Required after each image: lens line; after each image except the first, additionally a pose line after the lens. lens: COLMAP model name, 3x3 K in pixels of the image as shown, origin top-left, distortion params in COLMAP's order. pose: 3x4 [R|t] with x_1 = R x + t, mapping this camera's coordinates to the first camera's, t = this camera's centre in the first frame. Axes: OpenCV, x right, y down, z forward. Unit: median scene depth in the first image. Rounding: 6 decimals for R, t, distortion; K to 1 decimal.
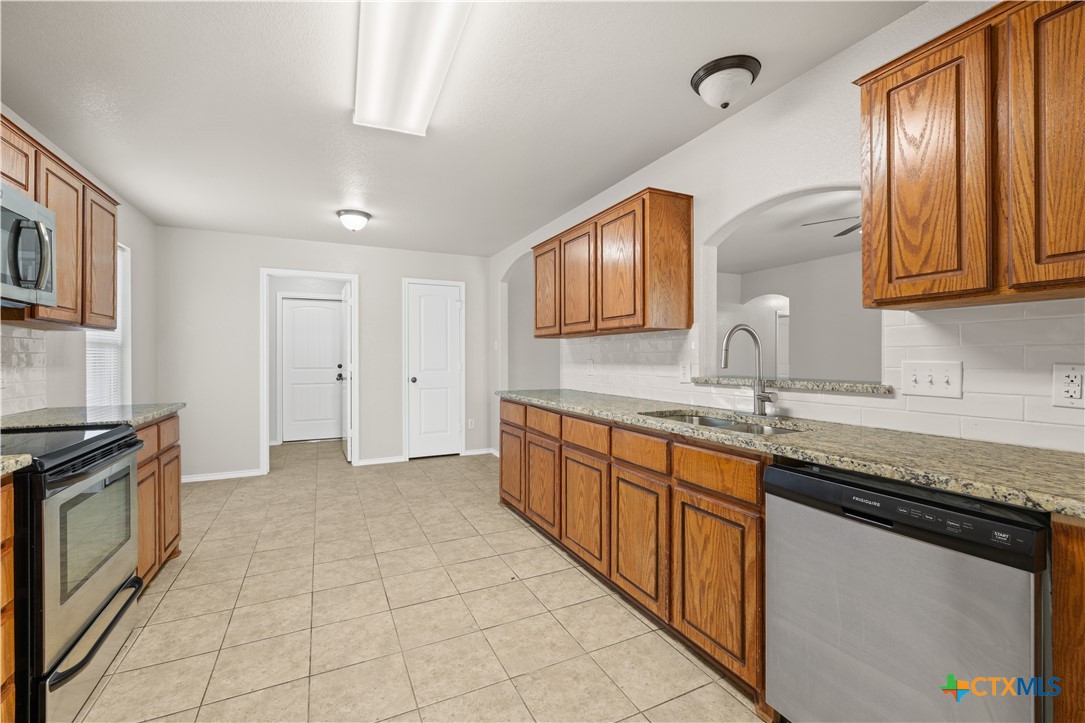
lens RADIAL K [[456.3, 0, 534.2], [0, 456.3, 354.9], [0, 0, 1]] dist [0.002035, 0.000014]
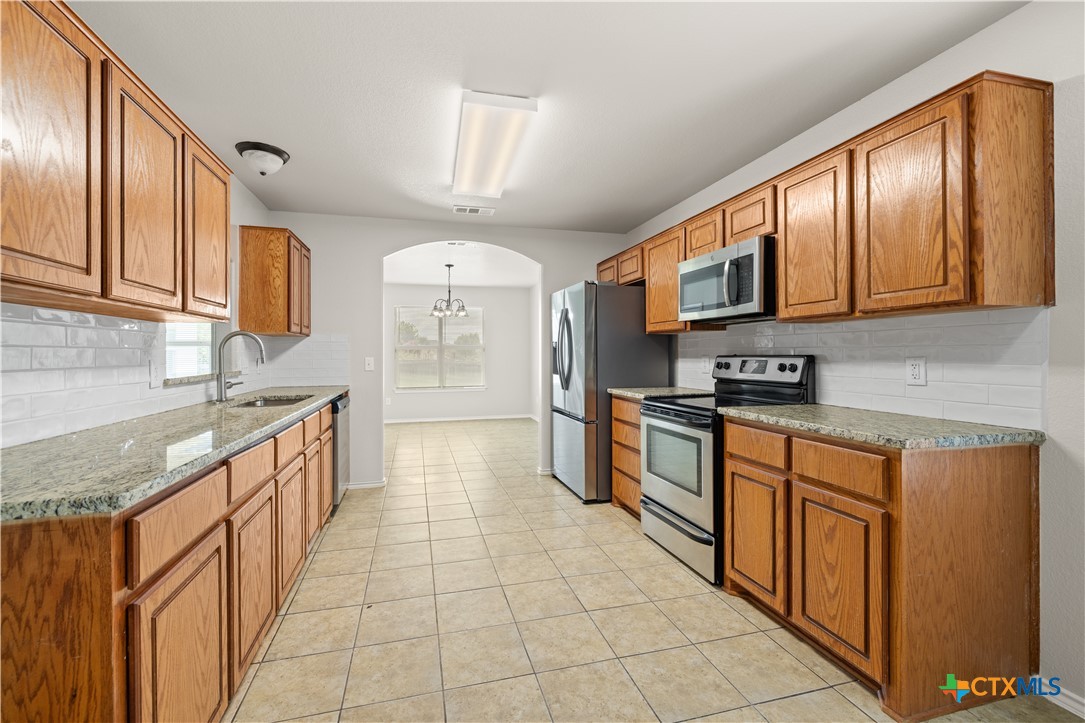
lens RADIAL K [[456.3, 0, 534.2], [0, 456.3, 354.9], [0, 0, 1]] dist [0.002035, 0.000014]
pose [[-0.983507, 0.006393, 0.180758, -0.510350], [0.005810, 0.999976, -0.003756, 0.010543], [-0.180777, -0.002644, -0.983520, 1.774695]]
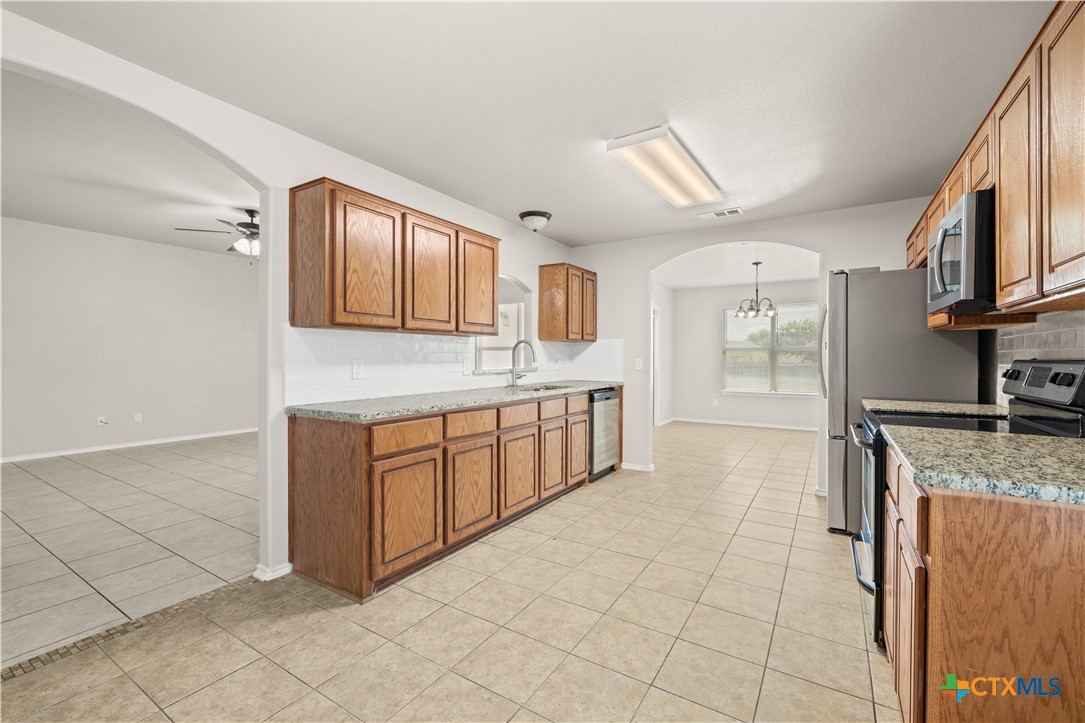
lens RADIAL K [[463.9, 0, 536.6], [0, 463.9, 360.4], [0, 0, 1]] dist [0.002366, 0.000308]
pose [[-0.534464, -0.004468, 0.845179, -1.040555], [-0.002883, 0.999990, 0.003464, 0.011520], [-0.845186, -0.000585, -0.534472, 1.668324]]
